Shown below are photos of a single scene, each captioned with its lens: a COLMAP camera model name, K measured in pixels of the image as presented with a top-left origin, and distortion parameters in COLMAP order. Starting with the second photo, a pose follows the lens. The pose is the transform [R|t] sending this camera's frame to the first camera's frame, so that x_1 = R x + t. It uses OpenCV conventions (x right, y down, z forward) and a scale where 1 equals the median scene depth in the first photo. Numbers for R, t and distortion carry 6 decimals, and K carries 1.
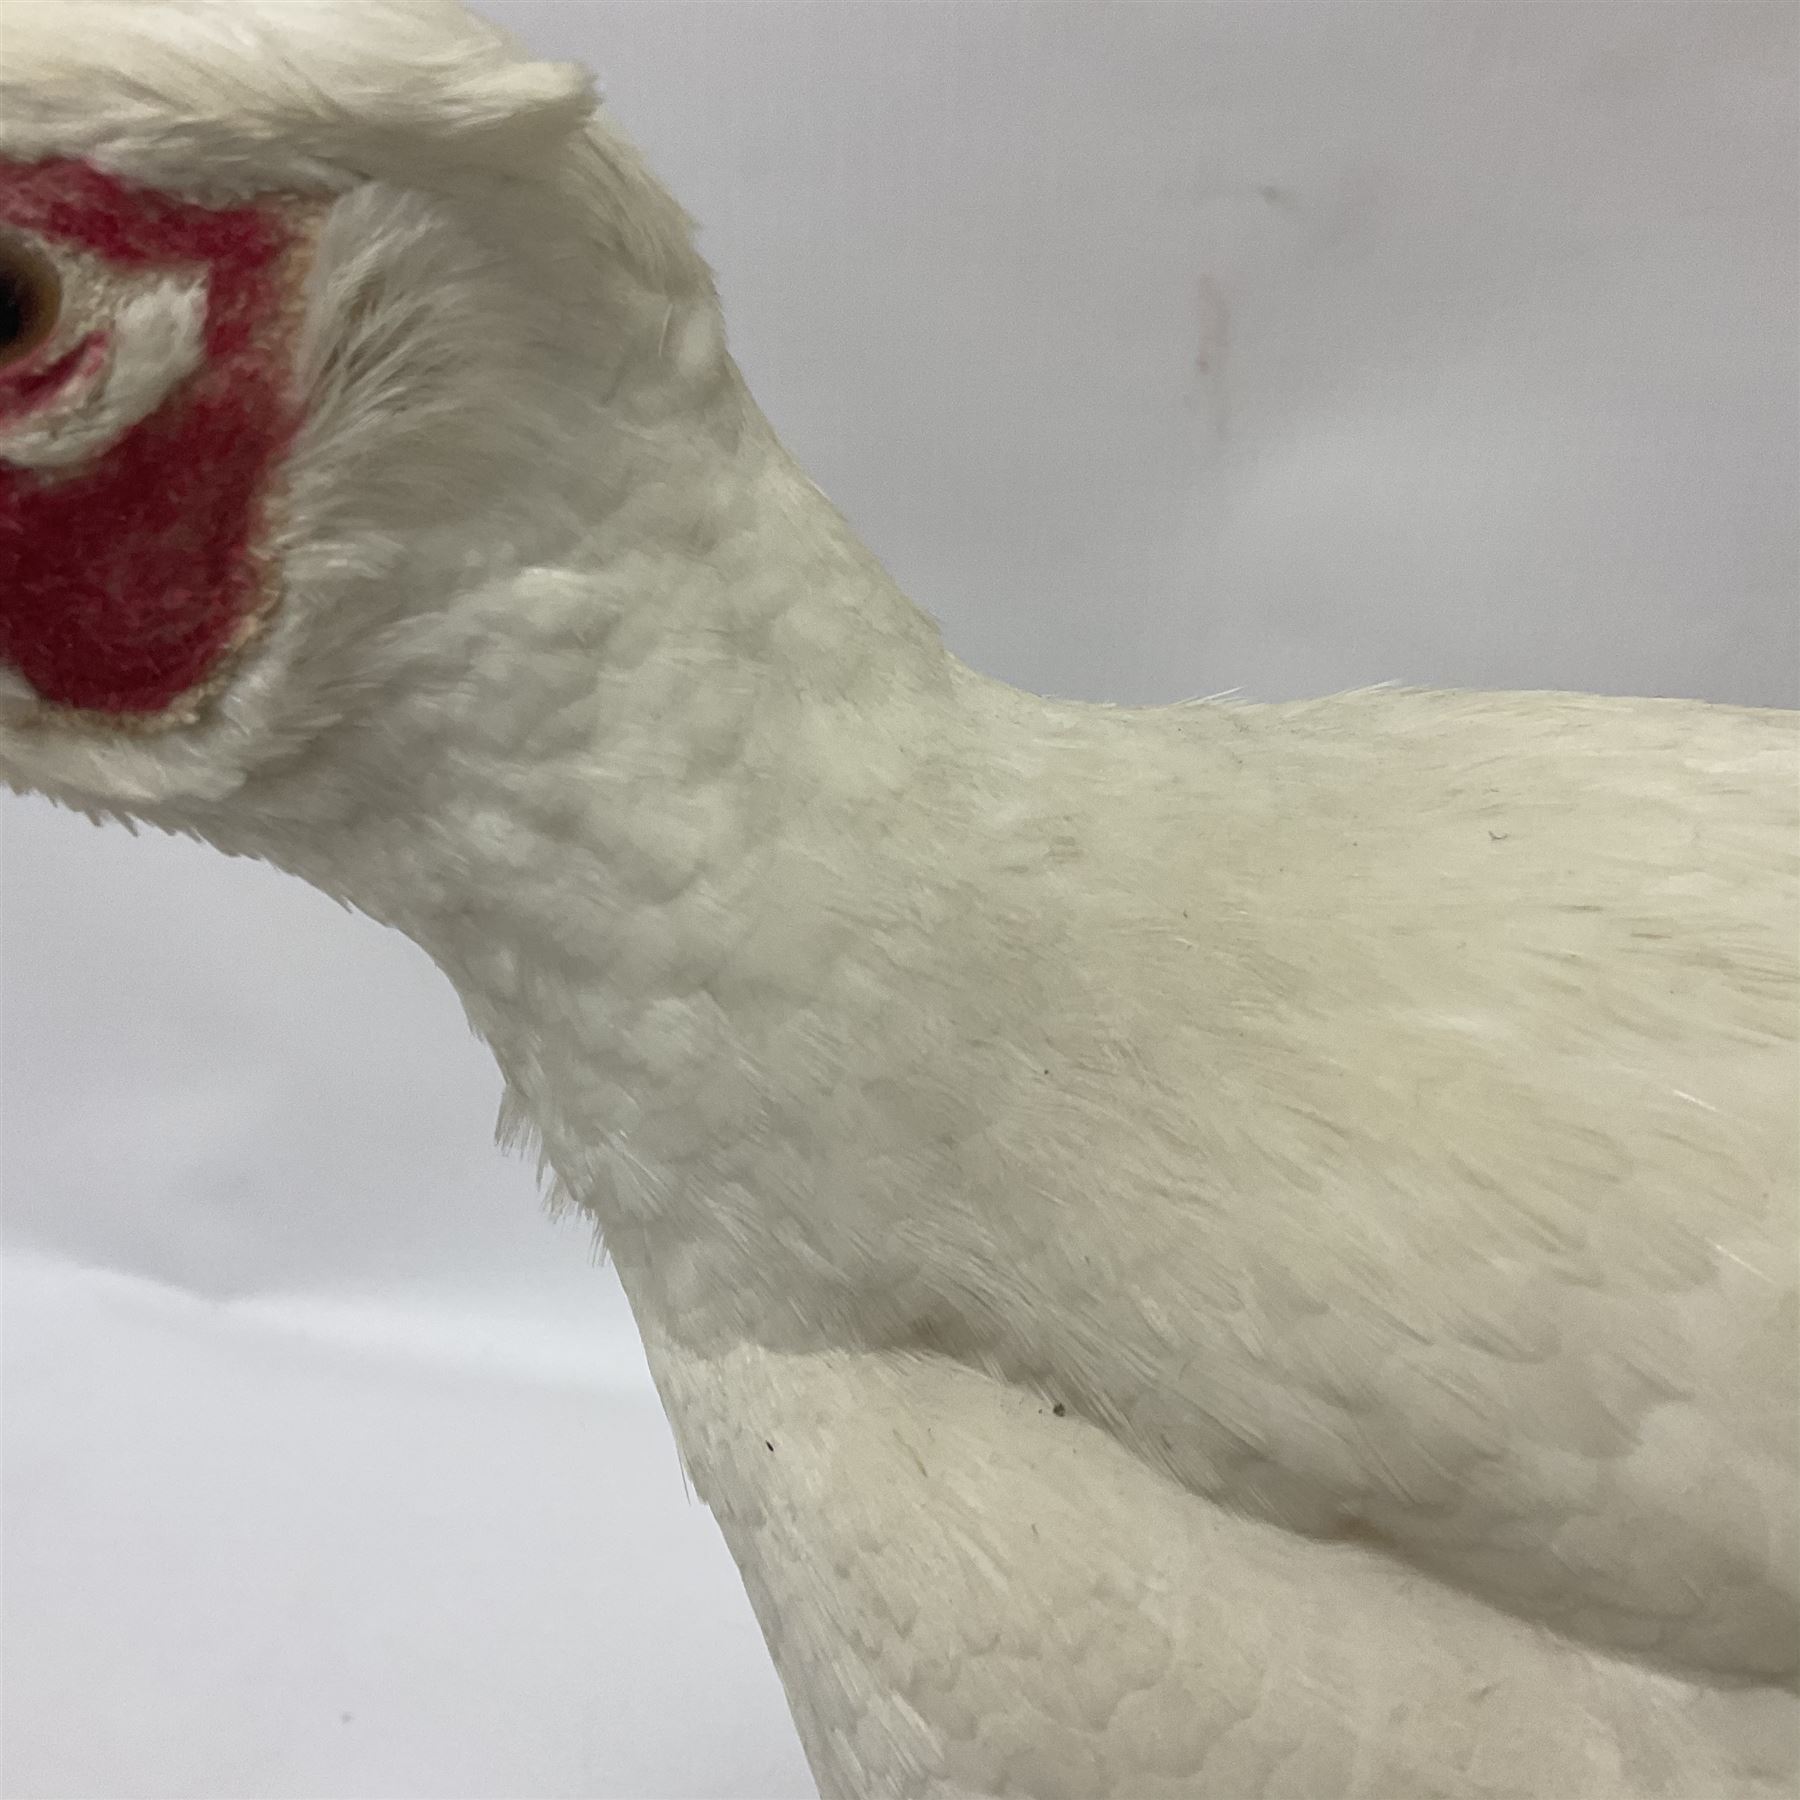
lens RADIAL K [[2029.9, 0, 891.2], [0, 2029.9, 895.4], [0, 0, 1]] dist [0.148239, -0.347354]
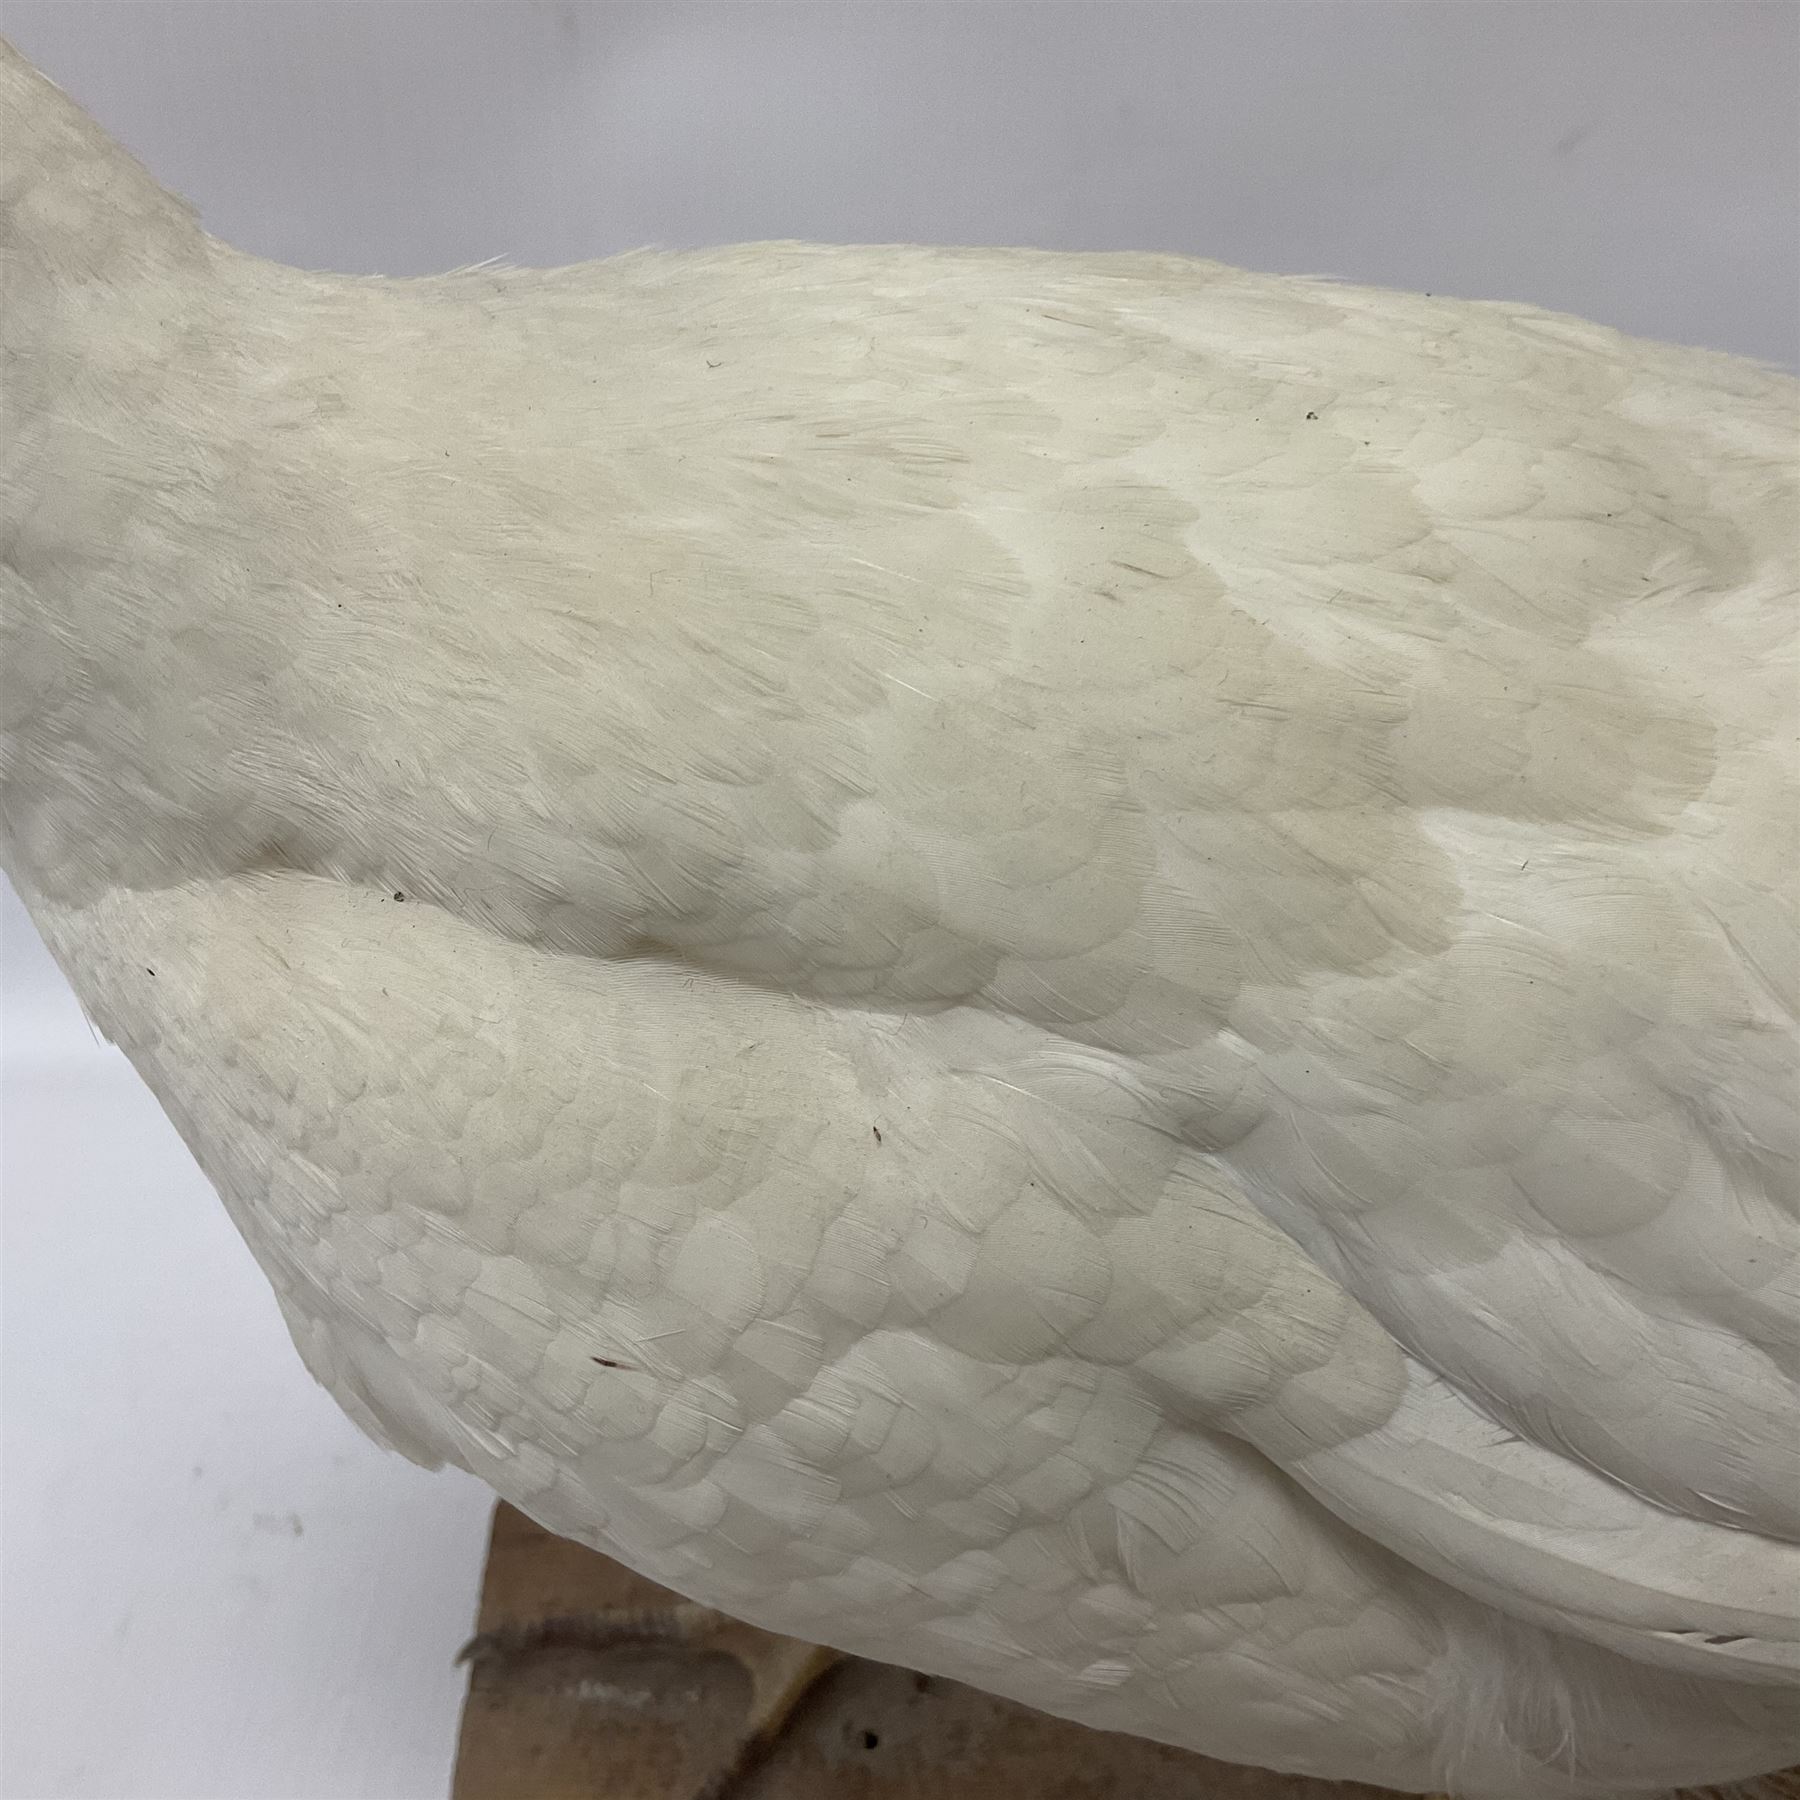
lens RADIAL K [[2029.9, 0, 891.2], [0, 2029.9, 895.4], [0, 0, 1]] dist [0.148239, -0.347354]
pose [[0.966328, -0.139237, 0.216385, 0.106030], [0.101874, 0.979253, 0.175175, 0.077925], [-0.236287, -0.147232, 0.960464, -0.198916]]
